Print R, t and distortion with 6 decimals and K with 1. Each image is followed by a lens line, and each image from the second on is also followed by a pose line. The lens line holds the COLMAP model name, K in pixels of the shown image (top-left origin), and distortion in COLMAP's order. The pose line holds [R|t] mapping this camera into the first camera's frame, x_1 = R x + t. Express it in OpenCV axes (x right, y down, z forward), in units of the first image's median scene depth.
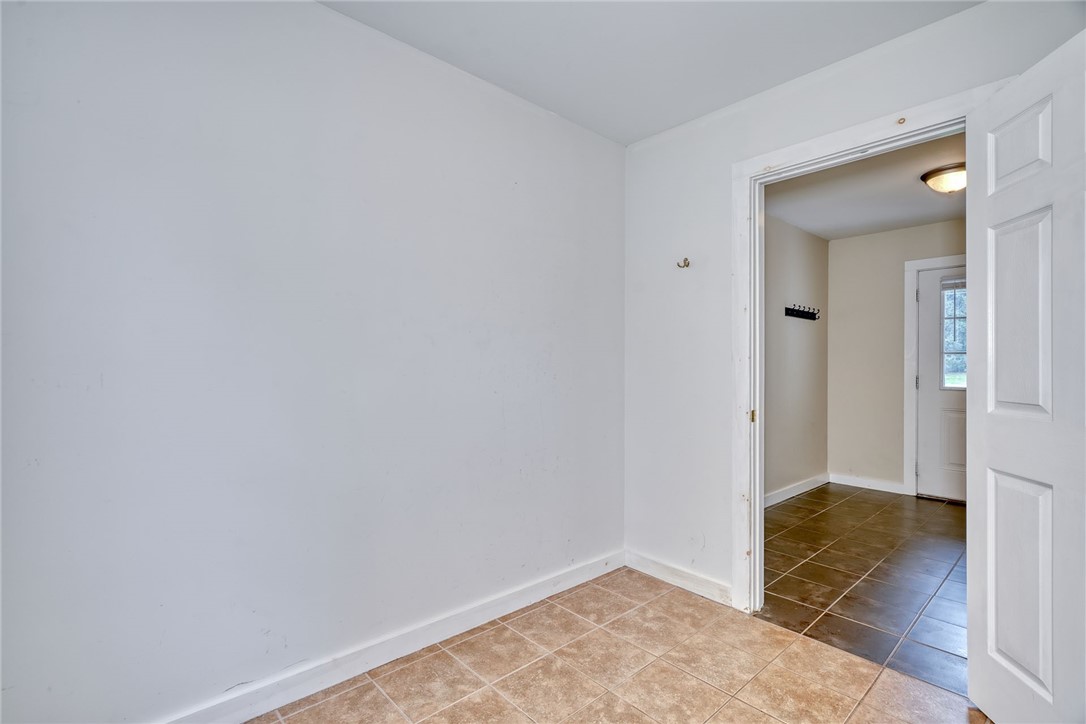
lens RADIAL K [[501.2, 0, 533.6], [0, 501.2, 364.8], [0, 0, 1]] dist [0.004162, 0.000271]
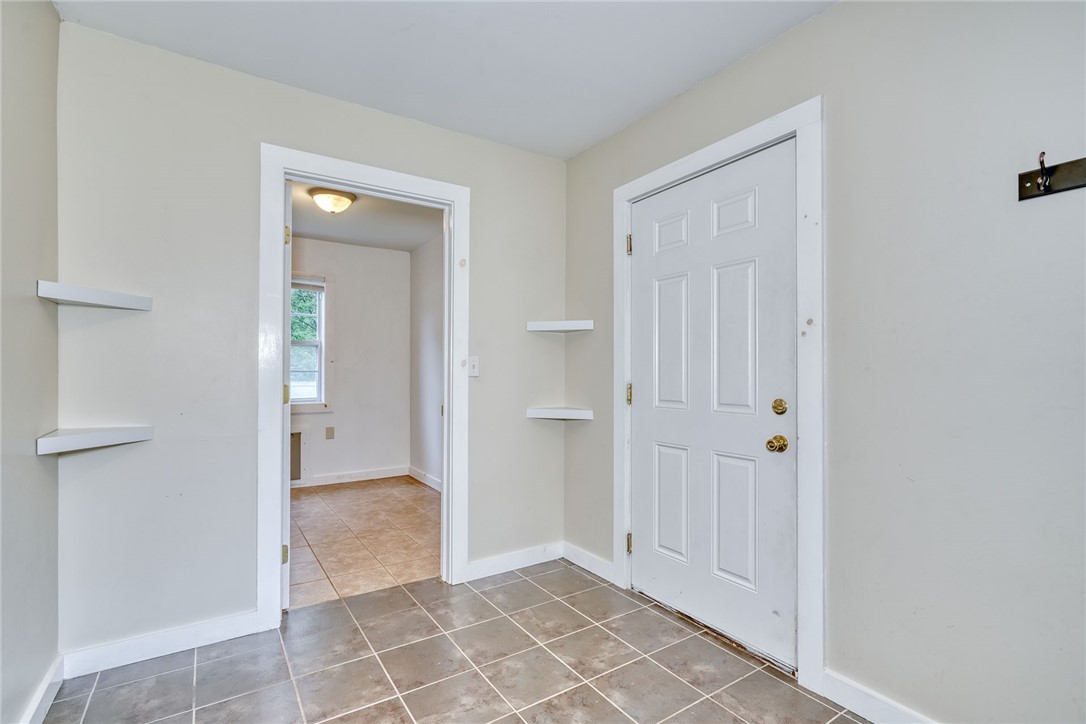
lens RADIAL K [[501.2, 0, 532.6], [0, 501.2, 367.0], [0, 0, 1]] dist [0.004162, 0.000271]
pose [[-0.152005, -0.011051, -0.988318, 0.843472], [0.000035, 0.999937, -0.011186, 0.006906], [0.988380, -0.001735, -0.151995, 0.744742]]
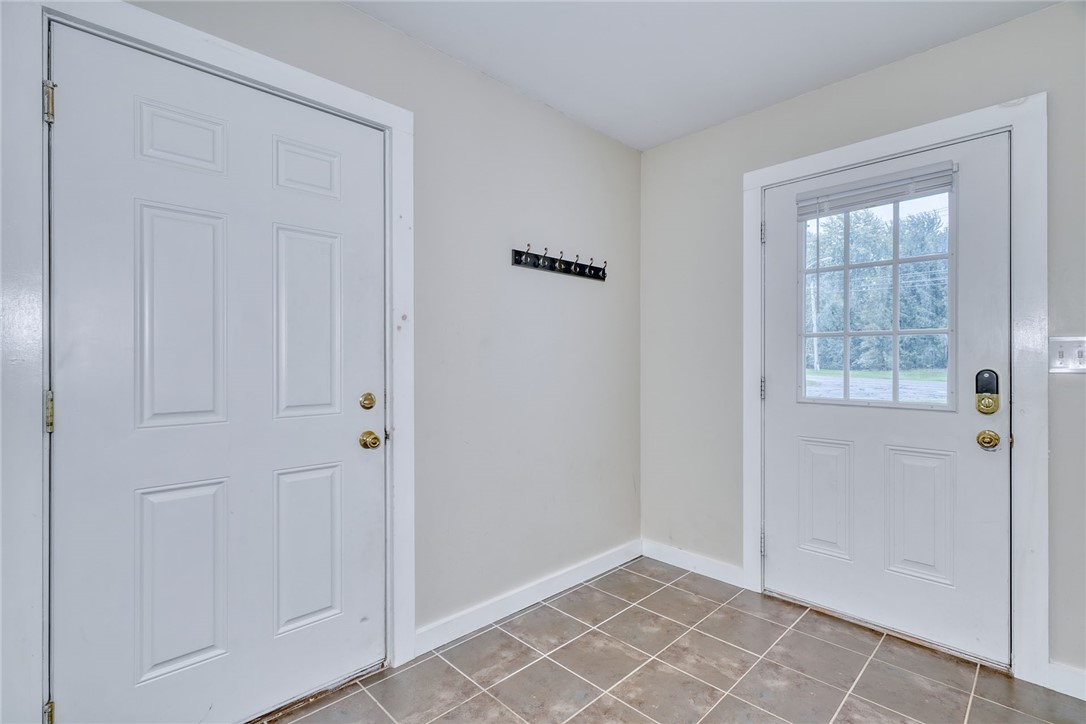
lens RADIAL K [[501.2, 0, 542.5], [0, 501.2, 359.9], [0, 0, 1]] dist [0.004162, 0.000271]
pose [[0.998970, -0.003359, 0.045255, 0.508340], [0.003541, 0.999986, -0.003934, 0.004547], [-0.045242, 0.004090, 0.998968, 0.468806]]
